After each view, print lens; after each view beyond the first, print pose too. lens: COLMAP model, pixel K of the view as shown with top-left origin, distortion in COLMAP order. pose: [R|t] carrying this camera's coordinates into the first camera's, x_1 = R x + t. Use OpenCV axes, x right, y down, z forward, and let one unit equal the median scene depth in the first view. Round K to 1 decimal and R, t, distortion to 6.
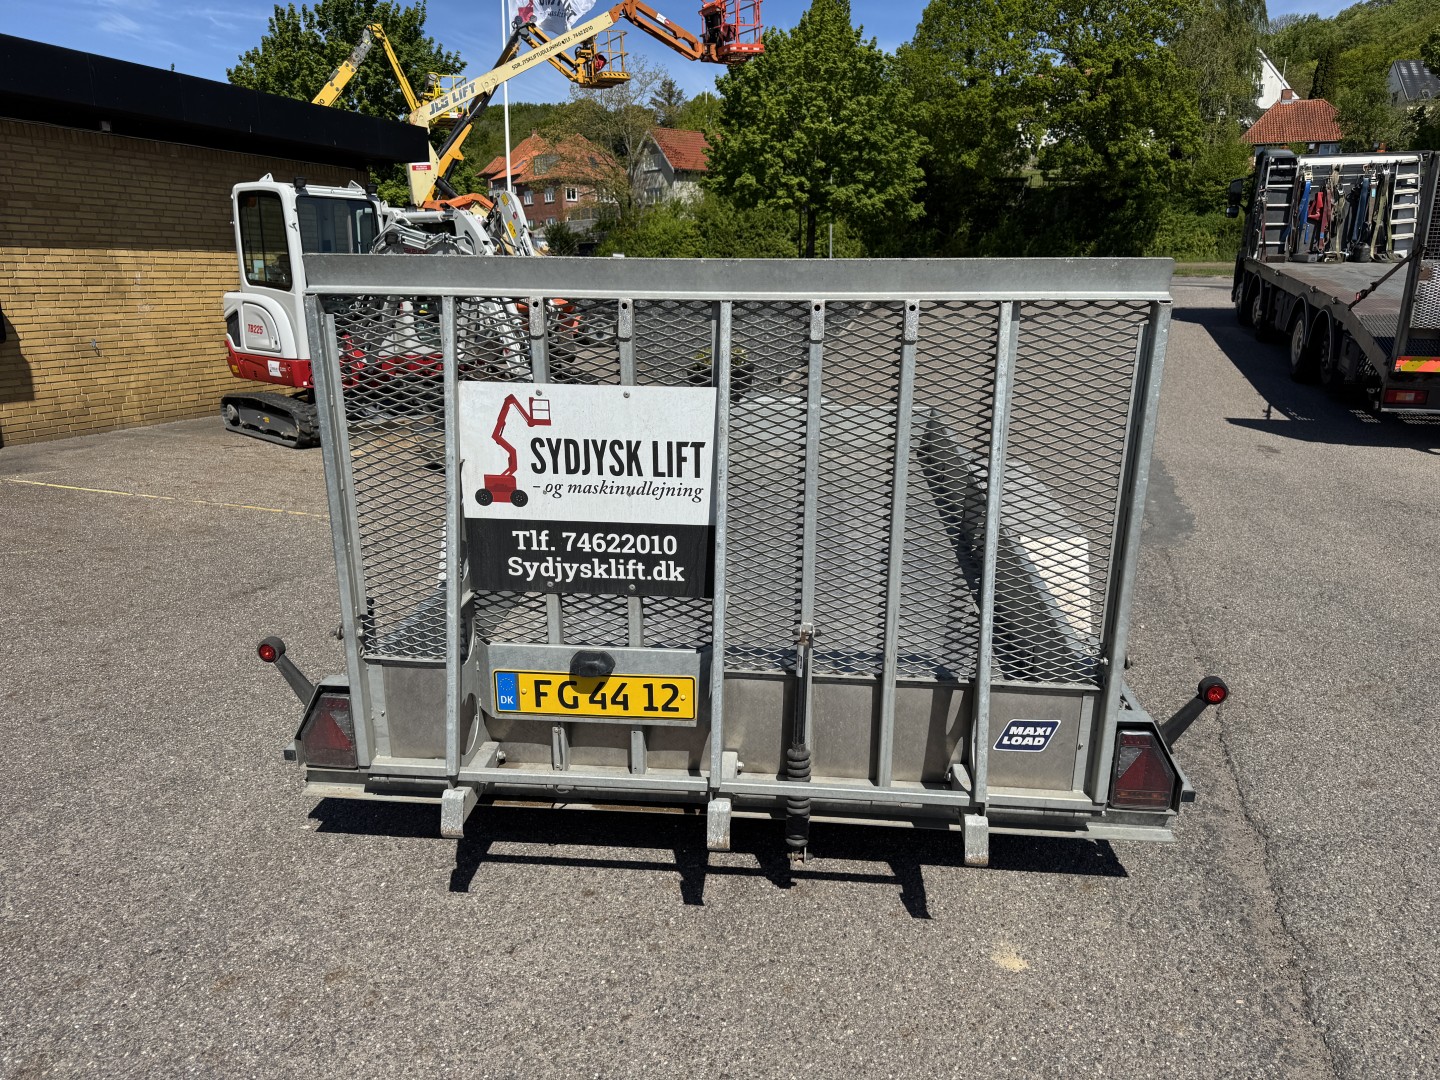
lens RADIAL K [[1007.1, 0, 728.9], [0, 1007.1, 560.2], [0, 0, 1]] dist [0.042272, -0.056492]
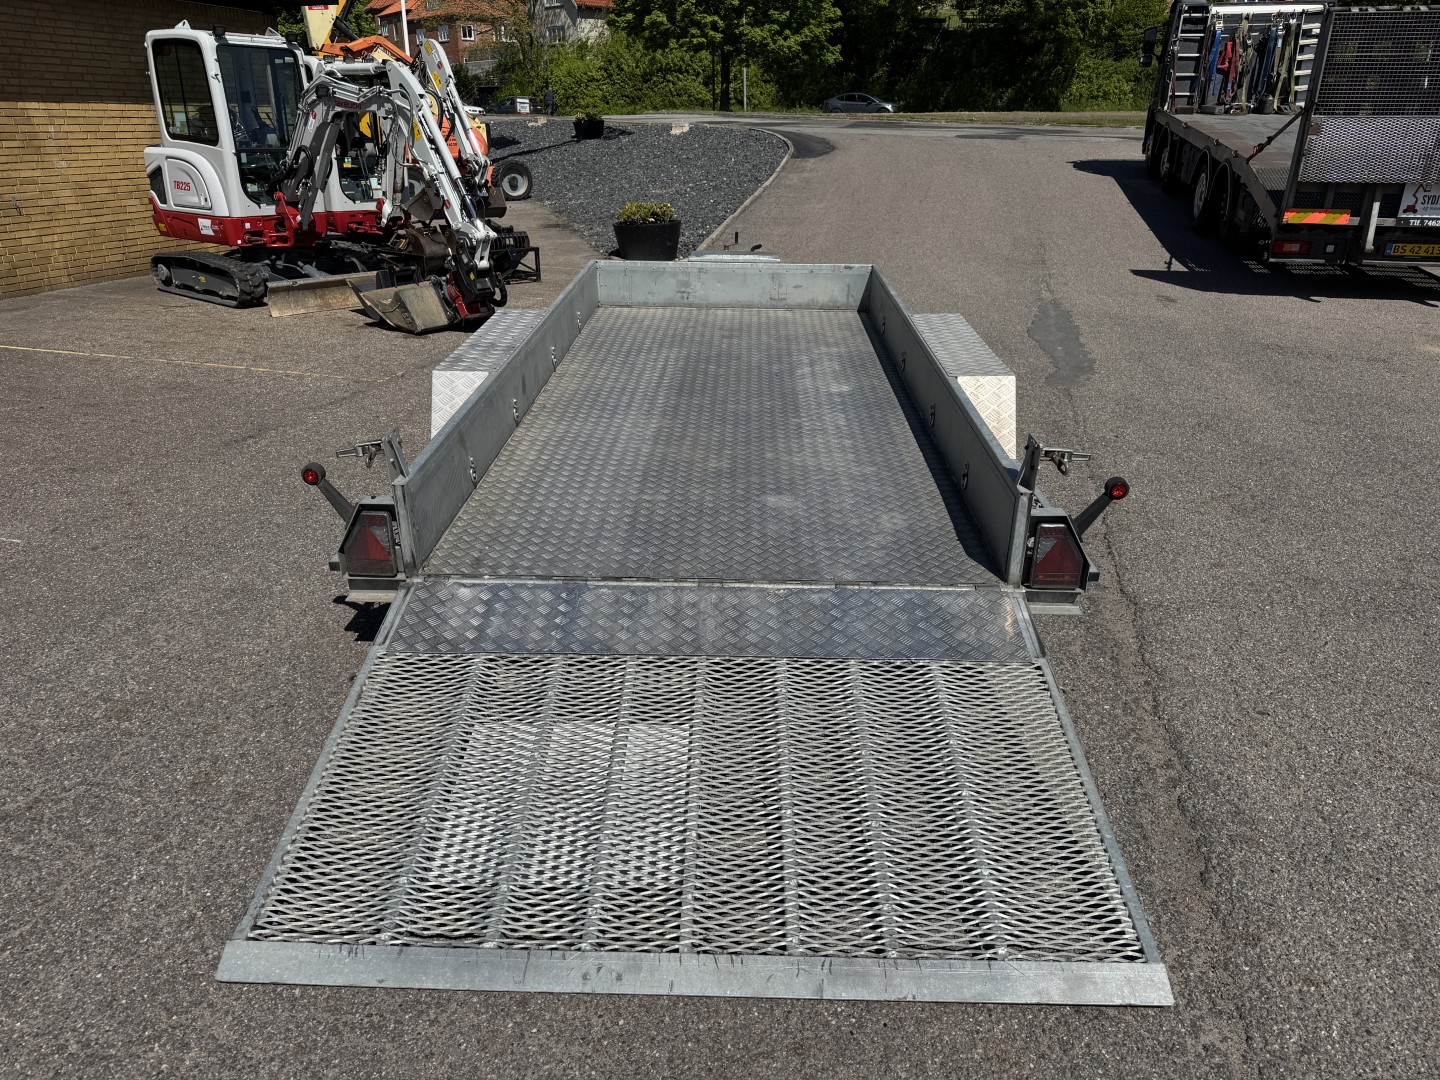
lens RADIAL K [[1007.1, 0, 720.0], [0, 1007.1, 556.0], [0, 0, 1]] dist [0.042272, -0.056492]
pose [[0.997137, -0.028580, 0.070009, -0.022907], [0.019316, 0.991378, 0.129599, 0.012381], [-0.073109, -0.127875, 0.989092, -0.063286]]
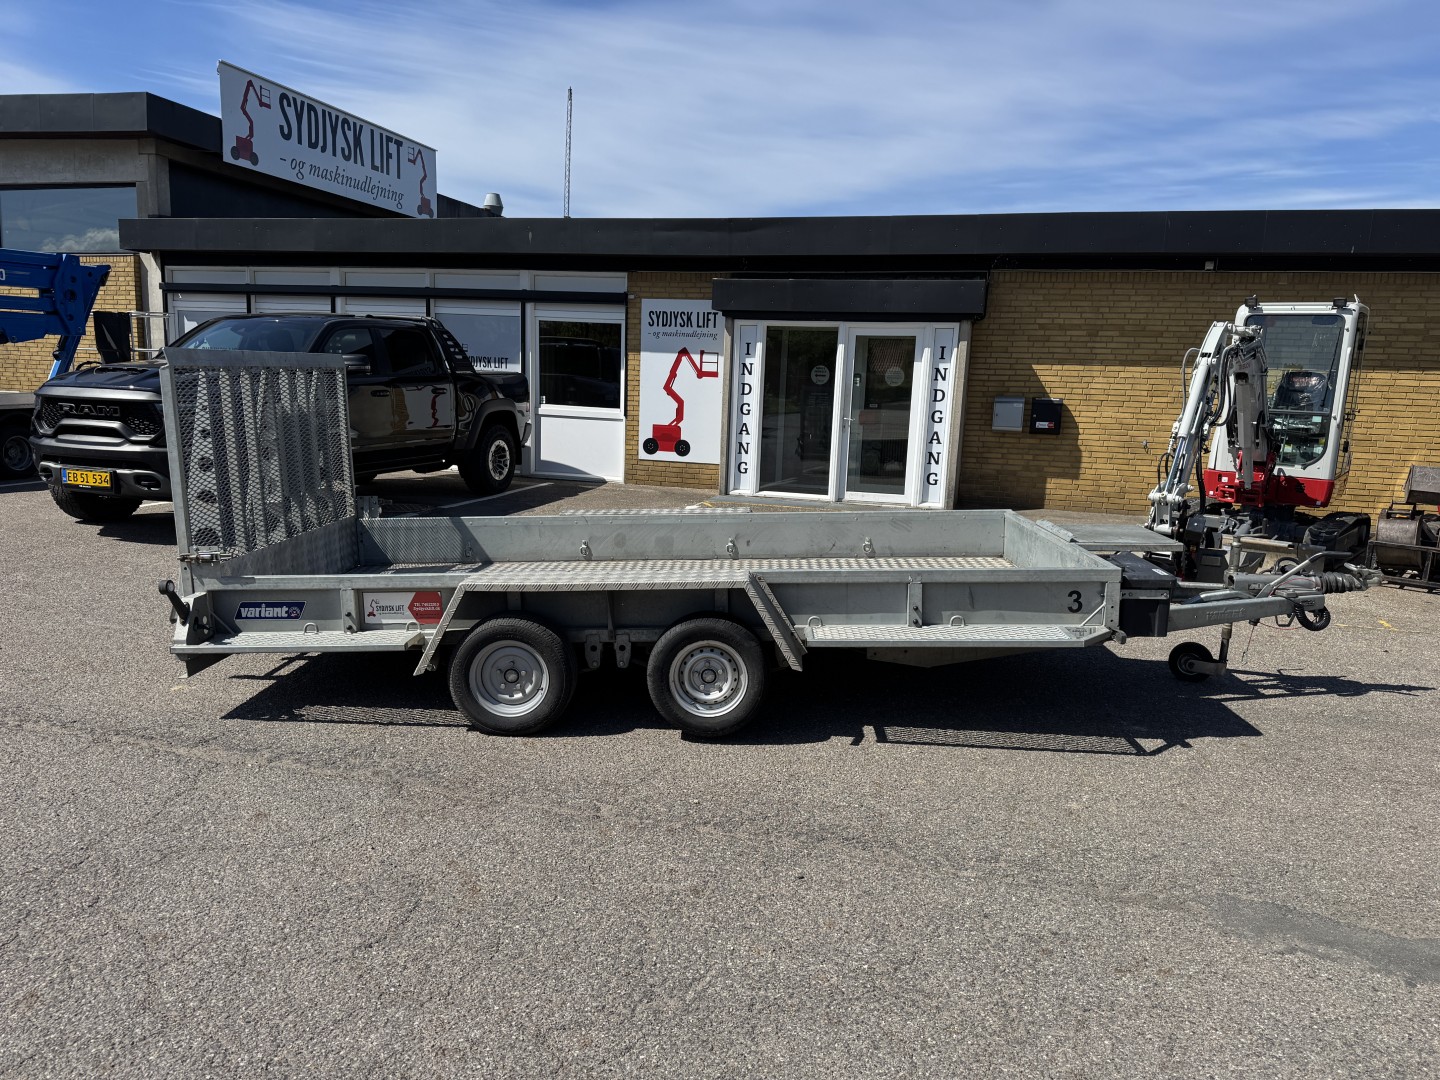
lens RADIAL K [[1007.1, 0, 719.1], [0, 1007.1, 551.6], [0, 0, 1]] dist [0.042272, -0.056492]
pose [[0.056991, 0.169988, -0.983797, 0.559743], [-0.293240, 0.944785, 0.146260, -0.118630], [0.954339, 0.280153, 0.103692, 0.424314]]
